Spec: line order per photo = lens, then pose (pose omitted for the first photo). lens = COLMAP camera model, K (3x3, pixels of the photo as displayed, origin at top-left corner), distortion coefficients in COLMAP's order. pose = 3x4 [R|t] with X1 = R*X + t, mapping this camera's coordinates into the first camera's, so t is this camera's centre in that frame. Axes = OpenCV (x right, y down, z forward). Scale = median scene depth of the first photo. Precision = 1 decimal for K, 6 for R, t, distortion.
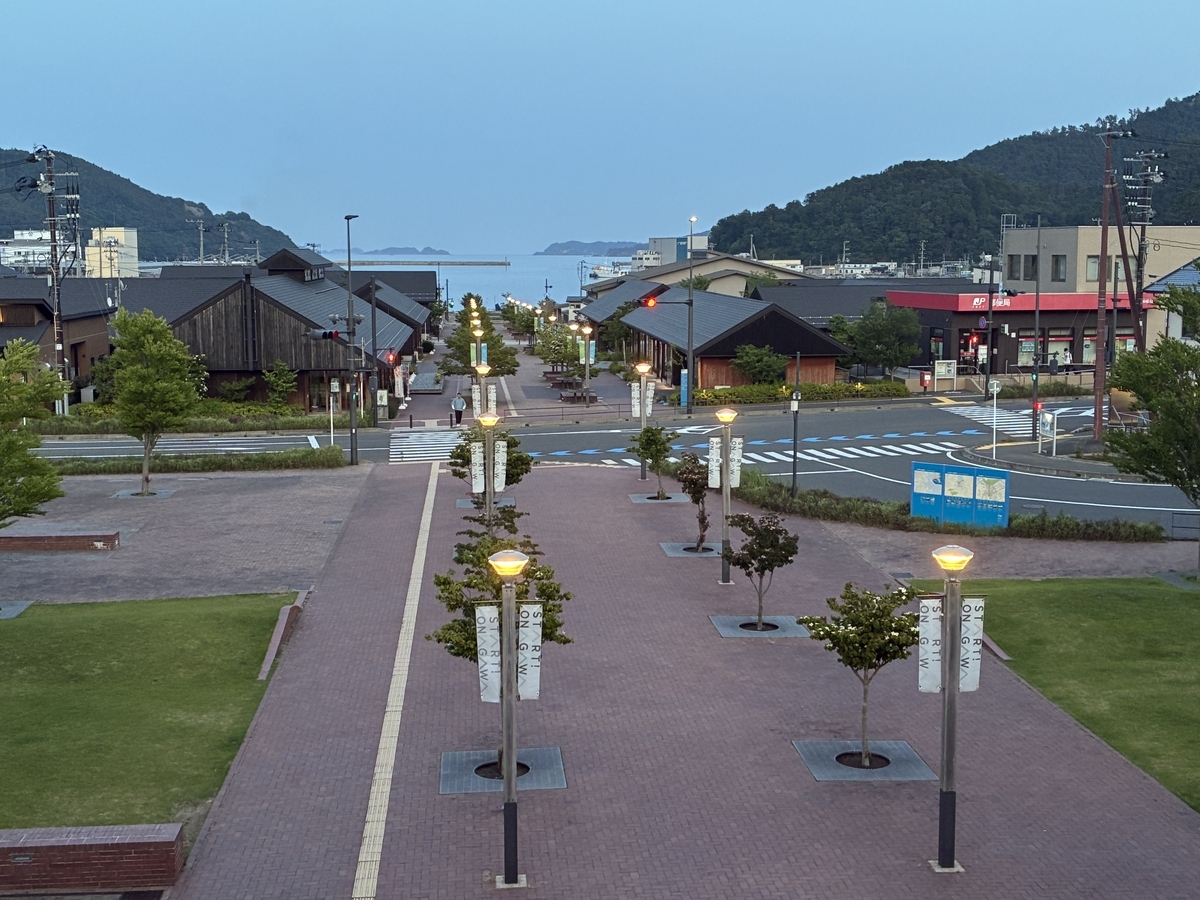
lens RADIAL K [[1534.1, 0, 600.3], [0, 1534.1, 450.3], [0, 0, 1]] dist [-0.018046, 0.000000]
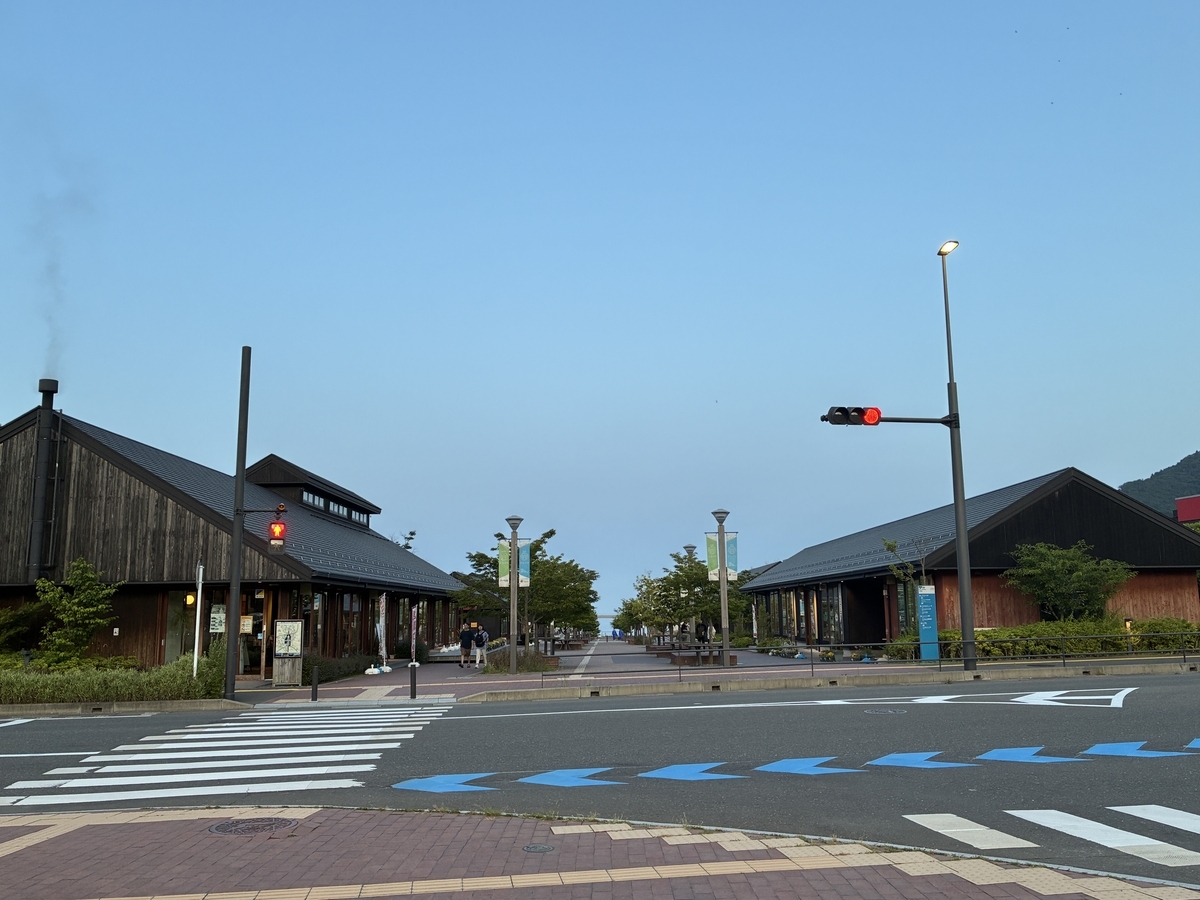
lens RADIAL K [[1008.6, 0, 601.6], [0, 1008.6, 447.2], [0, 0, 1]] dist [0.015538, 0.007700]
pose [[0.995703, -0.024807, -0.089216, -0.019174], [-0.002082, 0.957208, -0.289392, -0.001161], [0.092578, 0.288334, 0.953044, 0.696512]]
